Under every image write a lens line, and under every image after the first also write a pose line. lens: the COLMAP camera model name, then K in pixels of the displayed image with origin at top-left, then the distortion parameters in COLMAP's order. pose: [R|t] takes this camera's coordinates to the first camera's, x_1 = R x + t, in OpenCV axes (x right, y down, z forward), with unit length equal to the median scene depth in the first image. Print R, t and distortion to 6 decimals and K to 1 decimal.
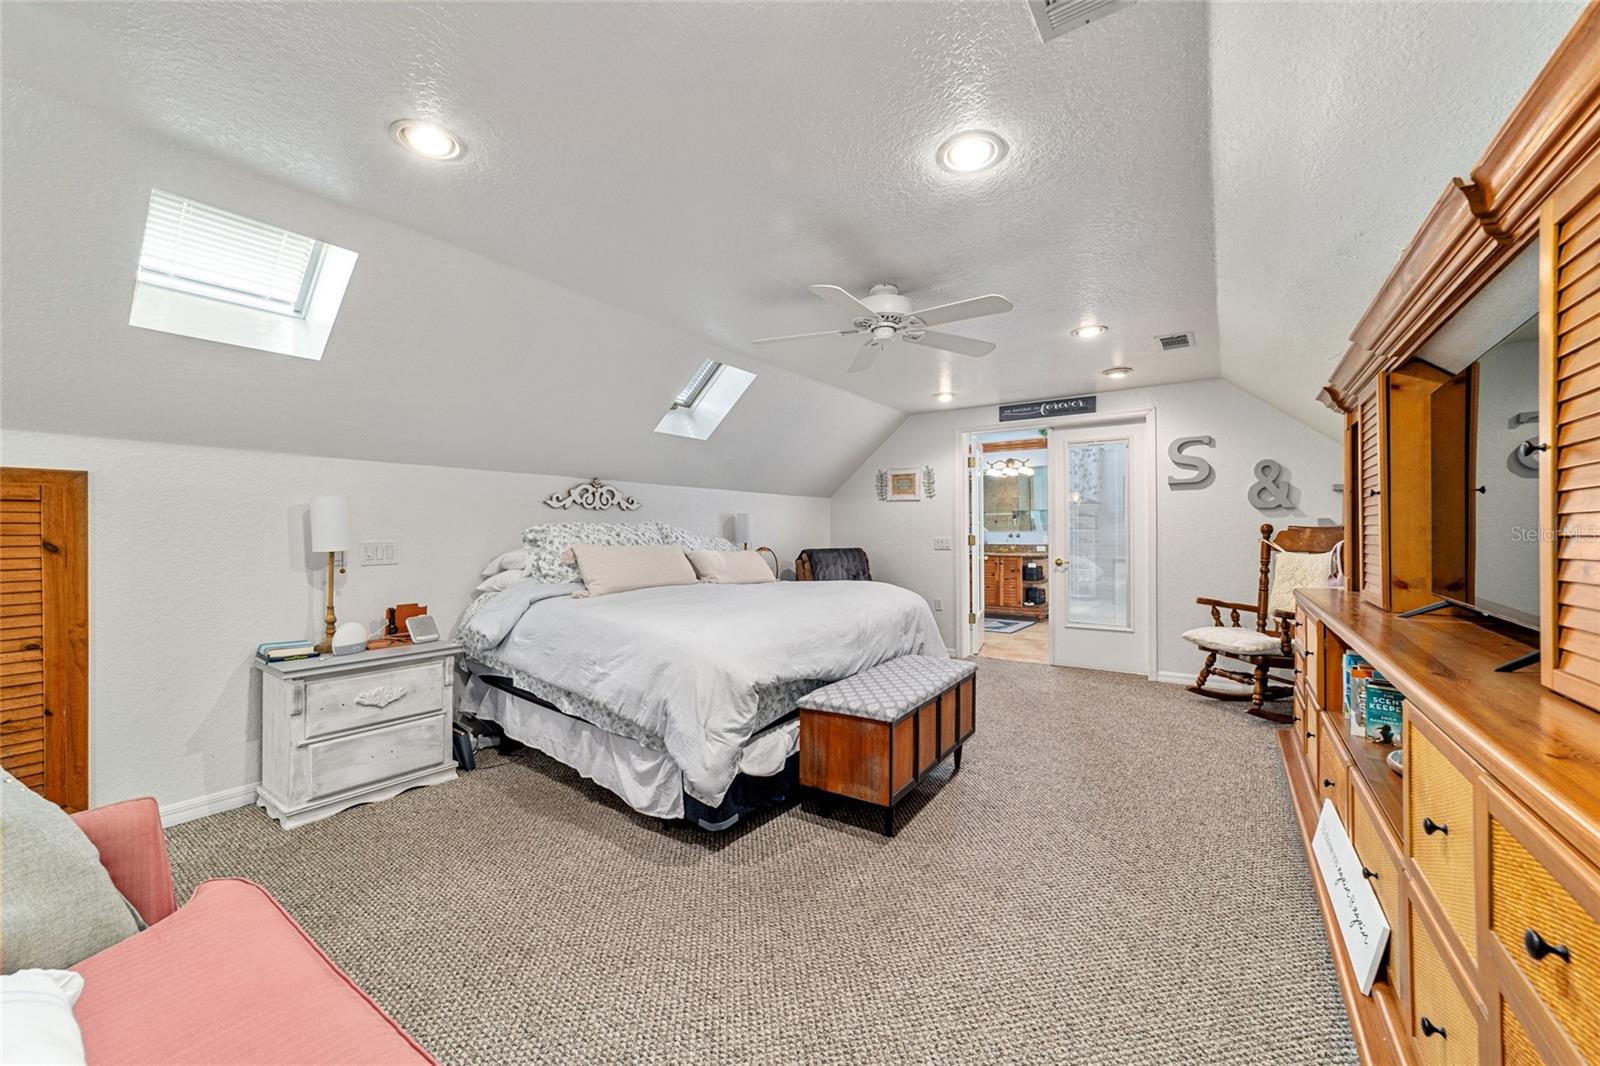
lens RADIAL K [[621.5, 0, 800.0], [0, 621.5, 533.0], [0, 0, 1]] dist [0.000262, 0.000124]
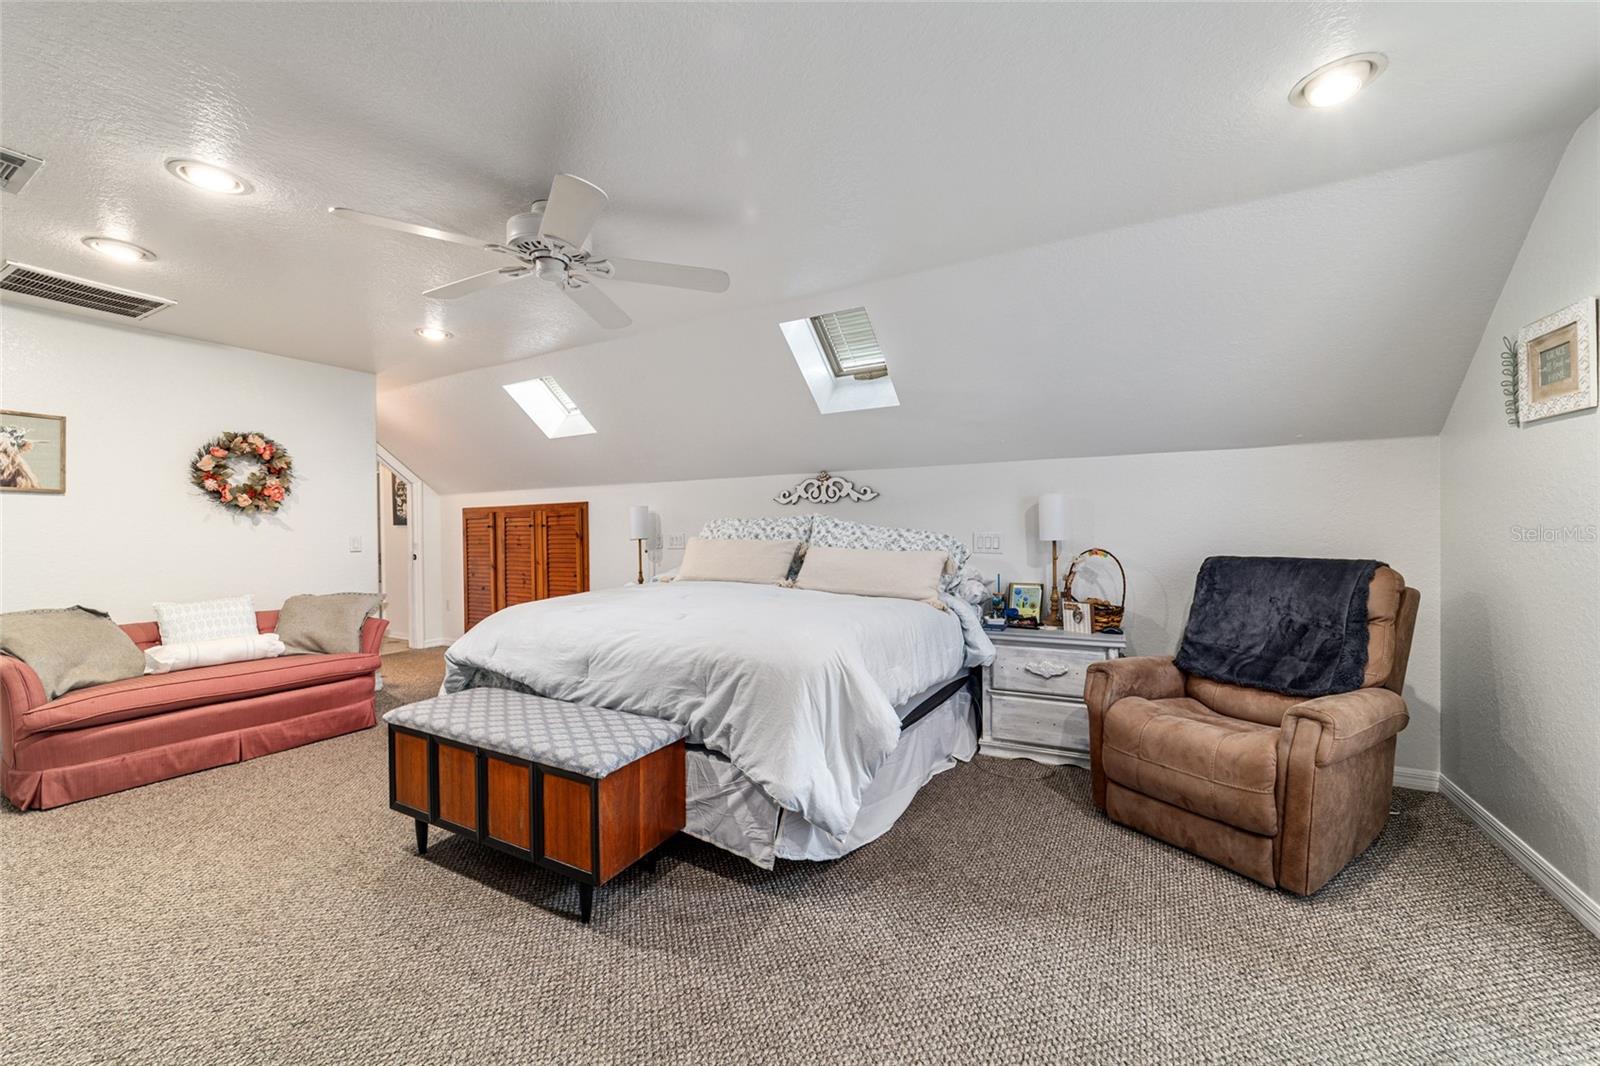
lens RADIAL K [[621.5, 0, 800.0], [0, 621.5, 533.0], [0, 0, 1]] dist [0.000262, 0.000124]
pose [[0.093334, 0.009714, -0.995587, 0.658865], [0.010130, 0.999891, 0.010706, -0.000870], [0.995583, -0.011085, 0.093226, 0.873117]]
